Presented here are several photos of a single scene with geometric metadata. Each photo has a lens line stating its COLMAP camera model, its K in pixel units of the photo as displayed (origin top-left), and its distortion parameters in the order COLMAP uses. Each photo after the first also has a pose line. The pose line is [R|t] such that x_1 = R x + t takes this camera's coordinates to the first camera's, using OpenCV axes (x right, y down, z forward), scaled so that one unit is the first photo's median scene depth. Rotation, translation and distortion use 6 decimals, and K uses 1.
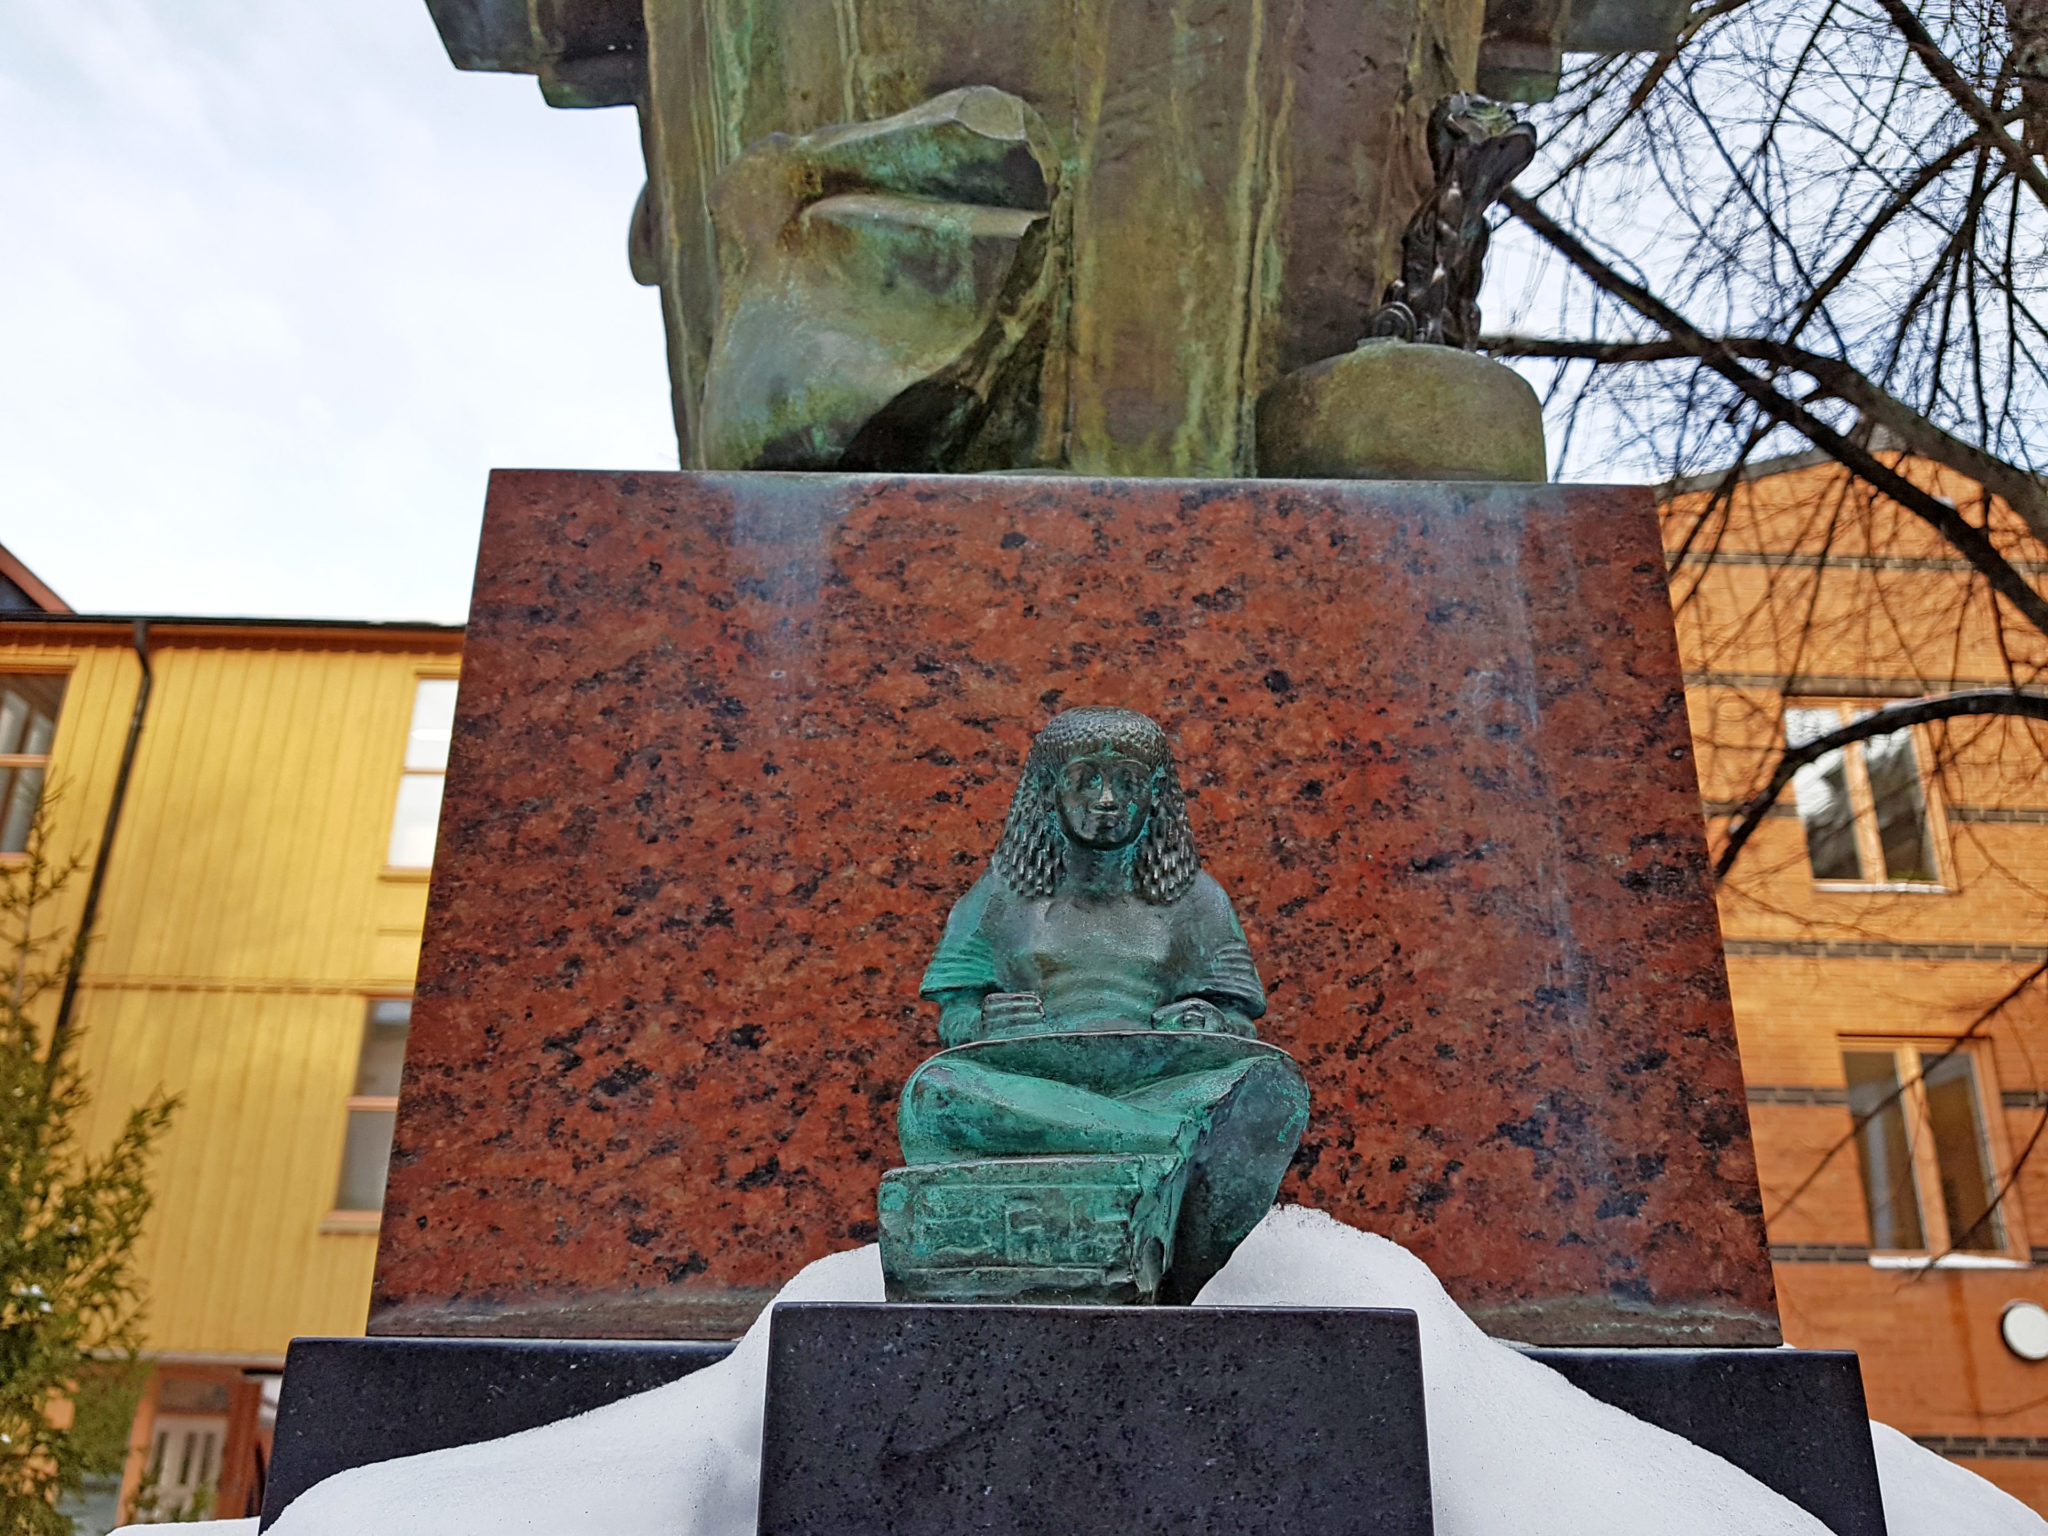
lens RADIAL K [[1641.2, 0, 1041.6], [0, 1641.2, 802.5], [0, 0, 1]] dist [-0.003802, -0.018637]
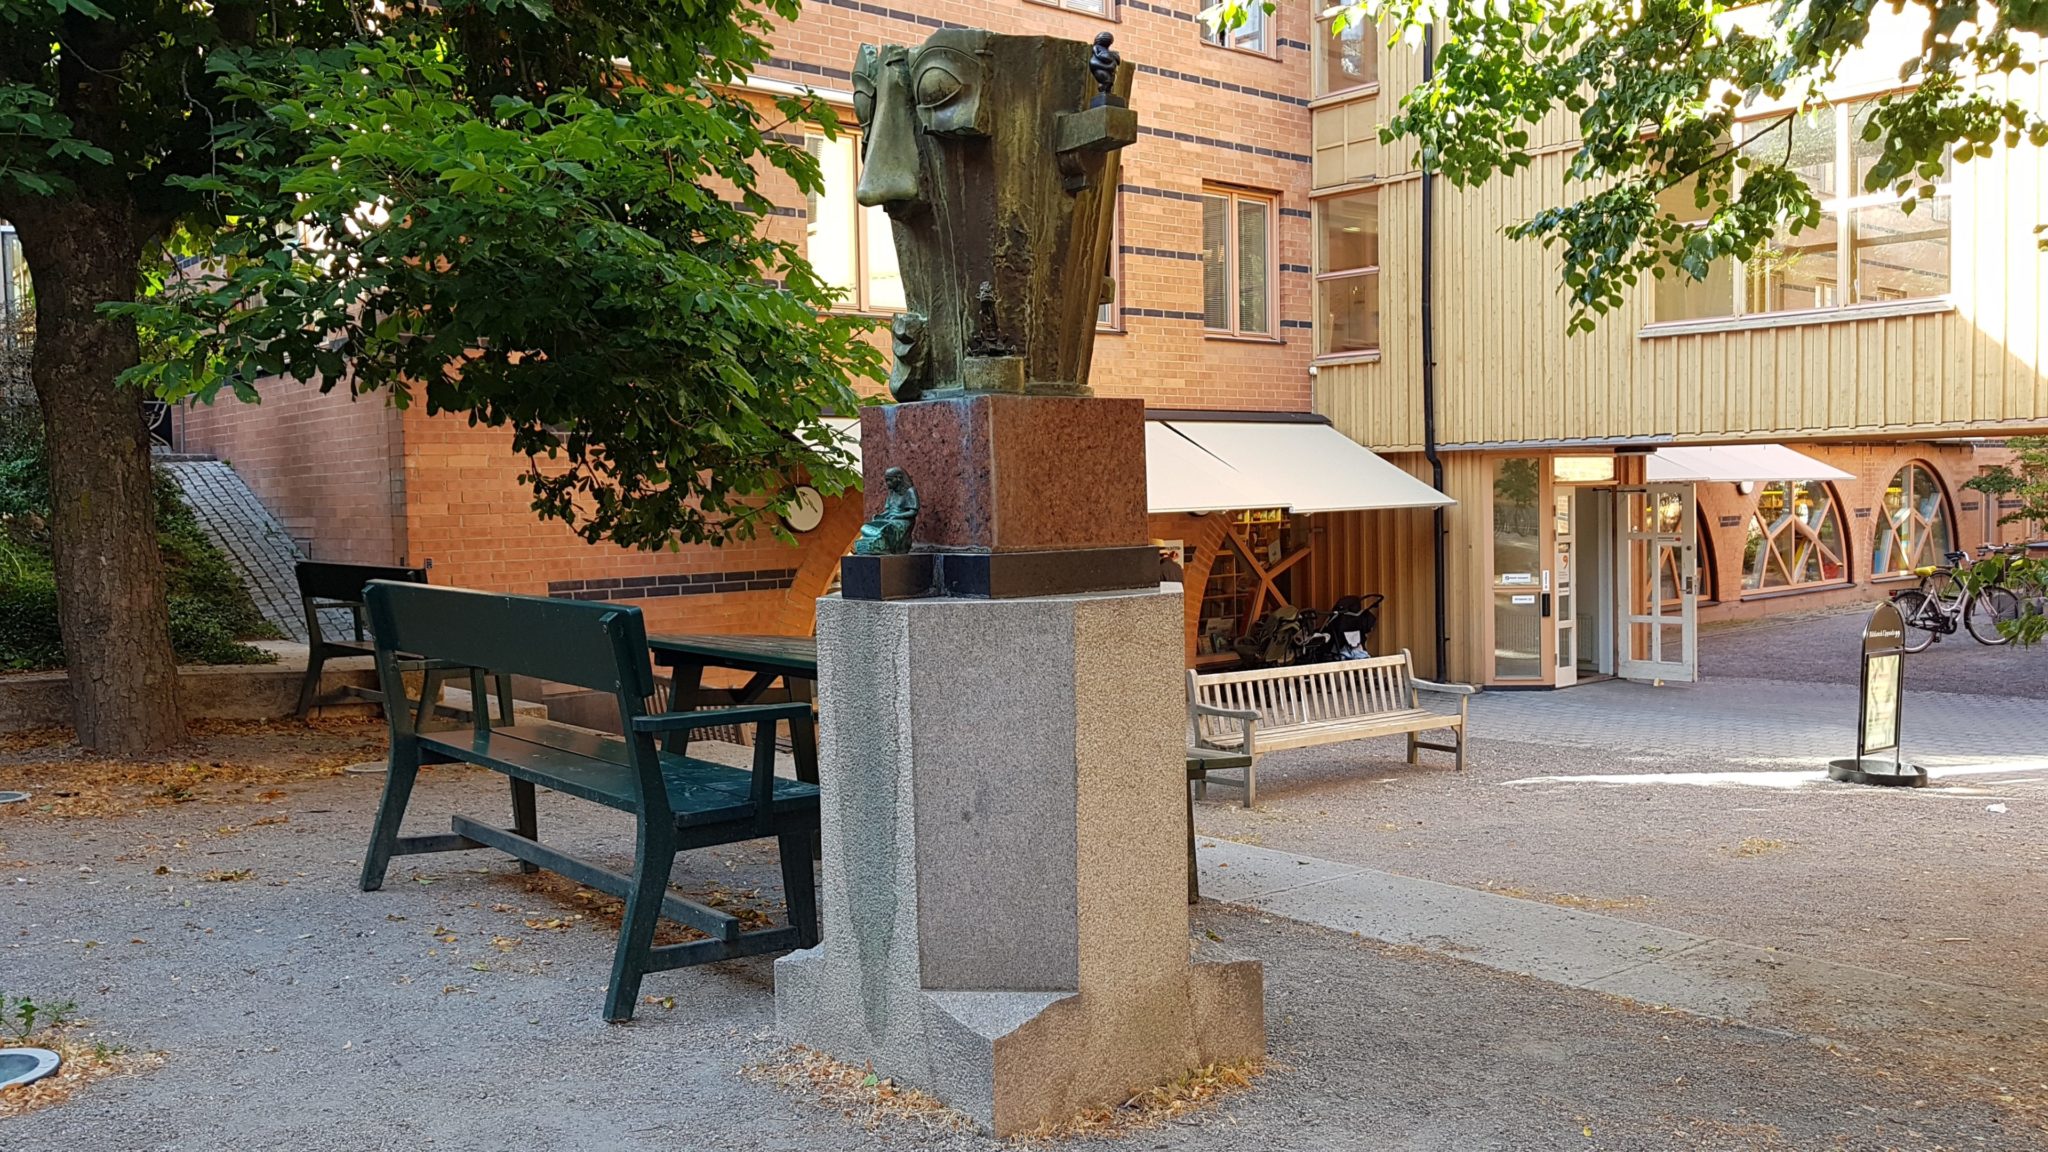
lens RADIAL K [[1641.7, 0, 1032.8], [0, 1641.7, 587.9], [0, 0, 1]] dist [-0.000568, -0.007276]
pose [[0.639965, 0.016793, -0.768221, 4.888866], [0.308309, 0.910146, 0.276732, -1.128043], [0.703840, -0.413948, 0.577284, -2.349797]]
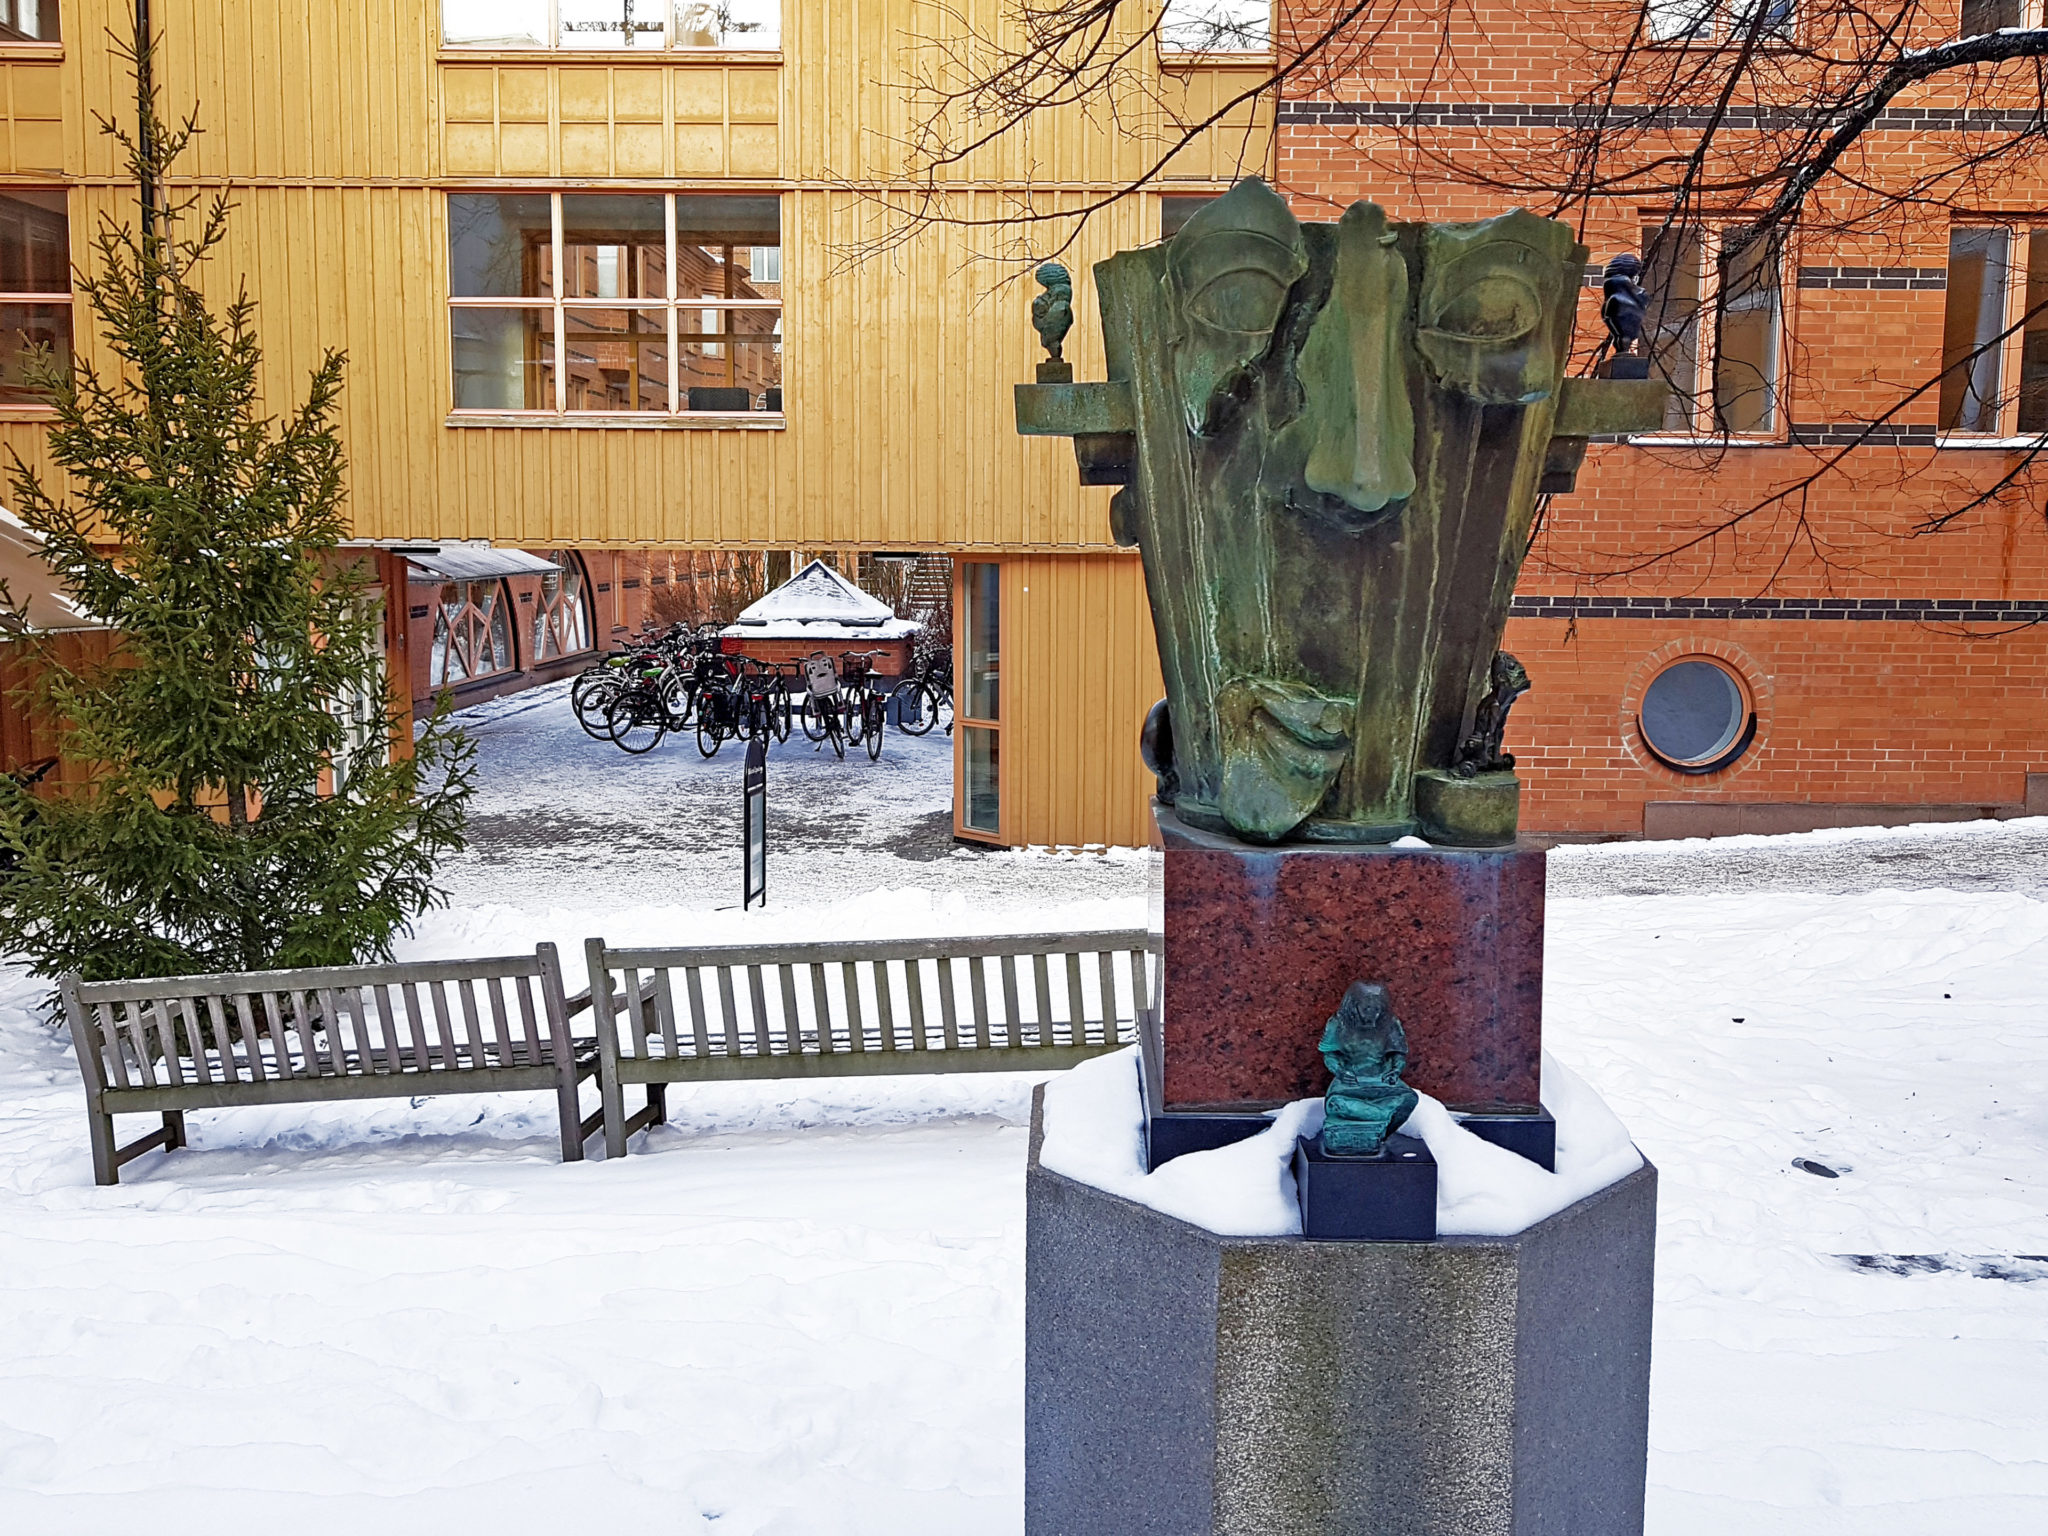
lens RADIAL K [[1771.9, 0, 1058.1], [0, 1771.9, 718.6], [0, 0, 1]] dist [0.001840, -0.013655]
pose [[0.999723, -0.002828, -0.023376, -0.499175], [0.013314, 0.886715, 0.462125, -2.133421], [0.019421, -0.462308, 0.886507, -1.994412]]
